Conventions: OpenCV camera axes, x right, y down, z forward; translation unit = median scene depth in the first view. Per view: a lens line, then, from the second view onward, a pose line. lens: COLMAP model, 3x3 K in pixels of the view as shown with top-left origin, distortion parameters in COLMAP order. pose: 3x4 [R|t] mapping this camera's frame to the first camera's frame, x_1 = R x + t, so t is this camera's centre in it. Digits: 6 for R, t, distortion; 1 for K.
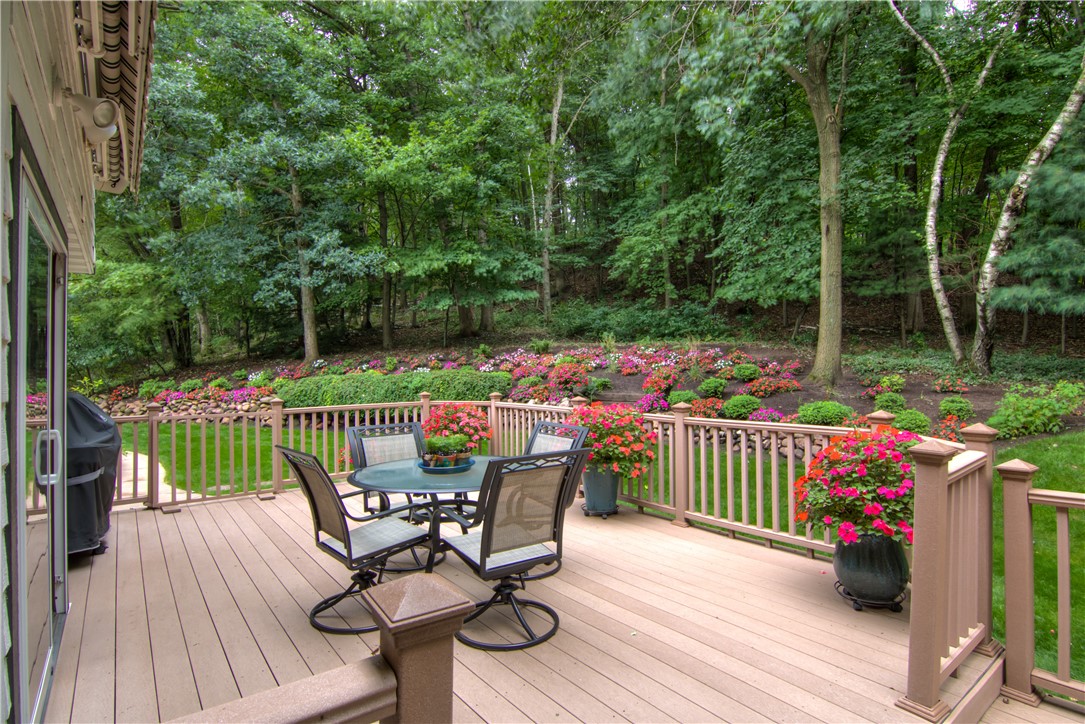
lens RADIAL K [[551.6, 0, 546.8], [0, 551.6, 360.5], [0, 0, 1]] dist [-0.005502, -0.008827]
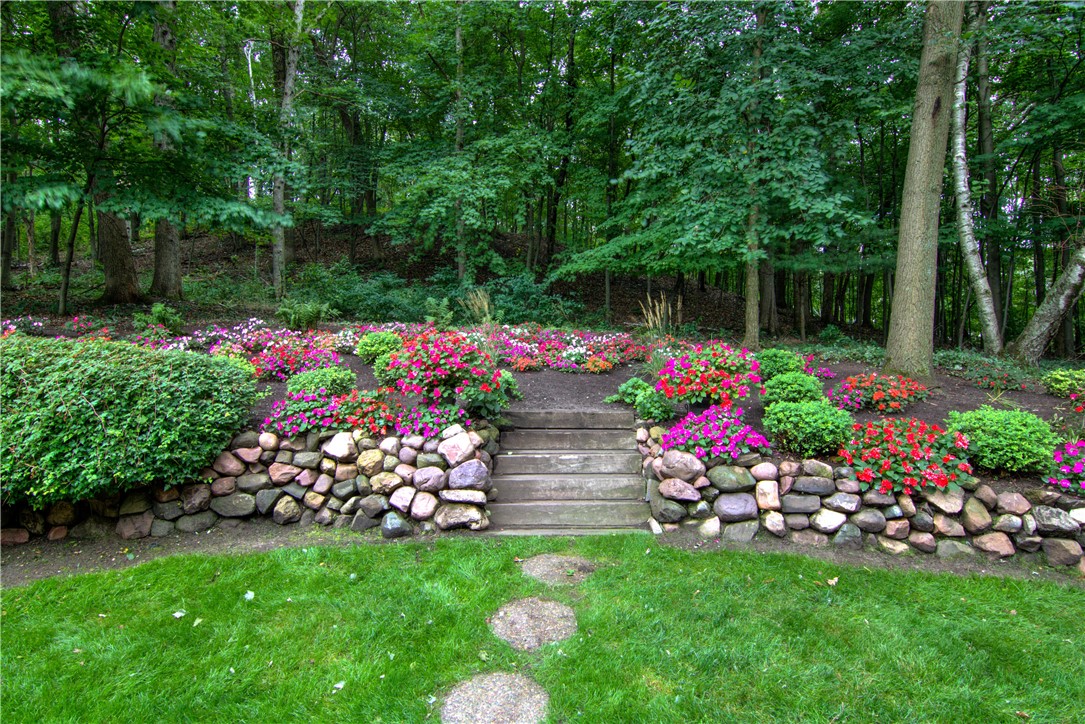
lens RADIAL K [[551.6, 0, 545.5], [0, 551.6, 361.8], [0, 0, 1]] dist [-0.005502, -0.008827]
pose [[0.871886, 0.025542, 0.489043, -0.075236], [-0.014313, 0.999541, -0.026687, 0.031129], [-0.489501, 0.016268, 0.871851, 0.576924]]
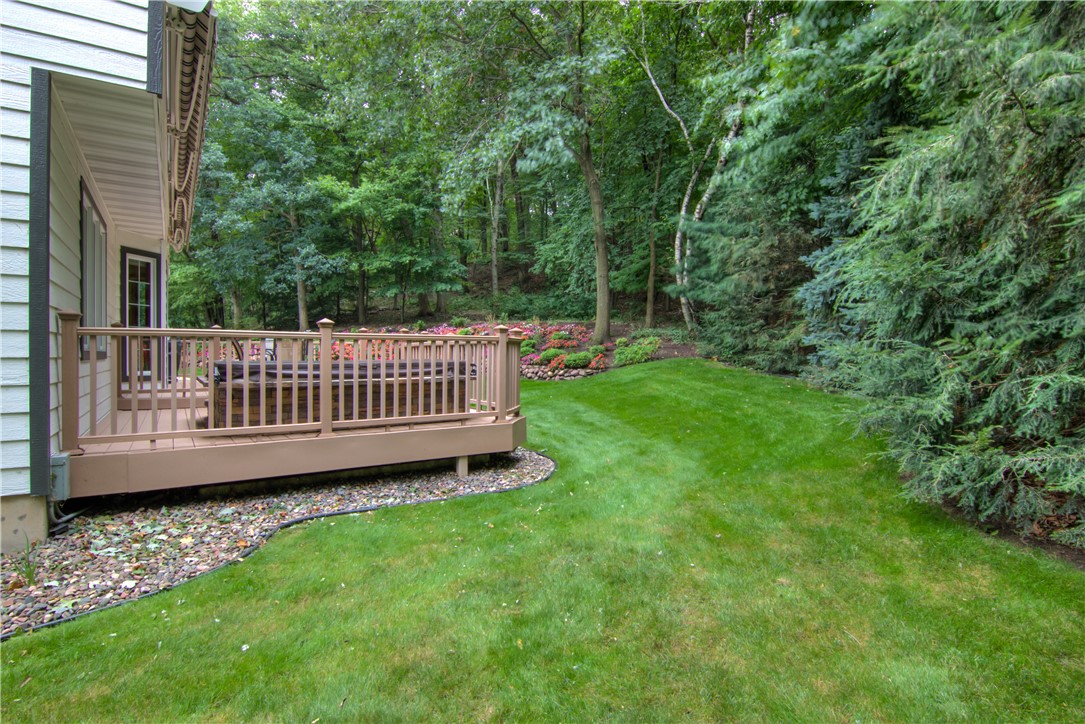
lens RADIAL K [[551.6, 0, 542.6], [0, 551.6, 368.3], [0, 0, 1]] dist [-0.005502, -0.008827]
pose [[0.997829, 0.014755, -0.064186, 0.365452], [-0.012265, 0.999163, 0.039015, 0.042257], [0.064708, -0.038143, 0.997175, -0.508758]]
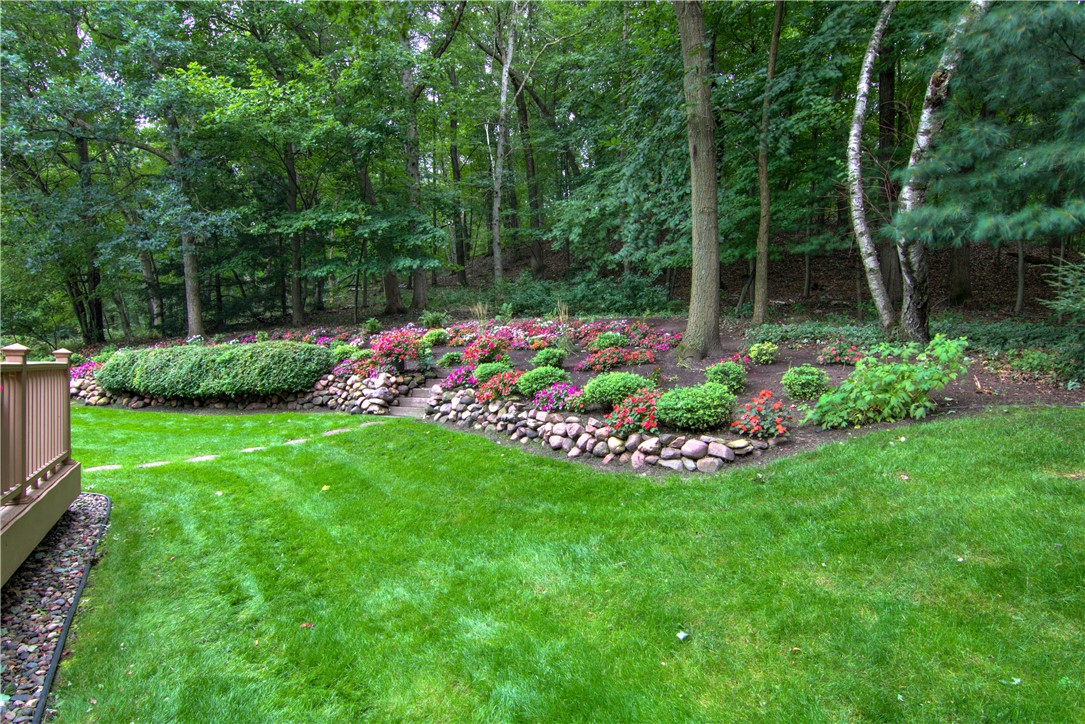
lens RADIAL K [[551.6, 0, 539.2], [0, 551.6, 355.4], [0, 0, 1]] dist [-0.005502, -0.008827]
pose [[0.995407, 0.004687, -0.095623, 0.295054], [-0.004248, 0.999979, 0.004800, 0.031272], [0.095644, -0.004372, 0.995406, 0.178997]]
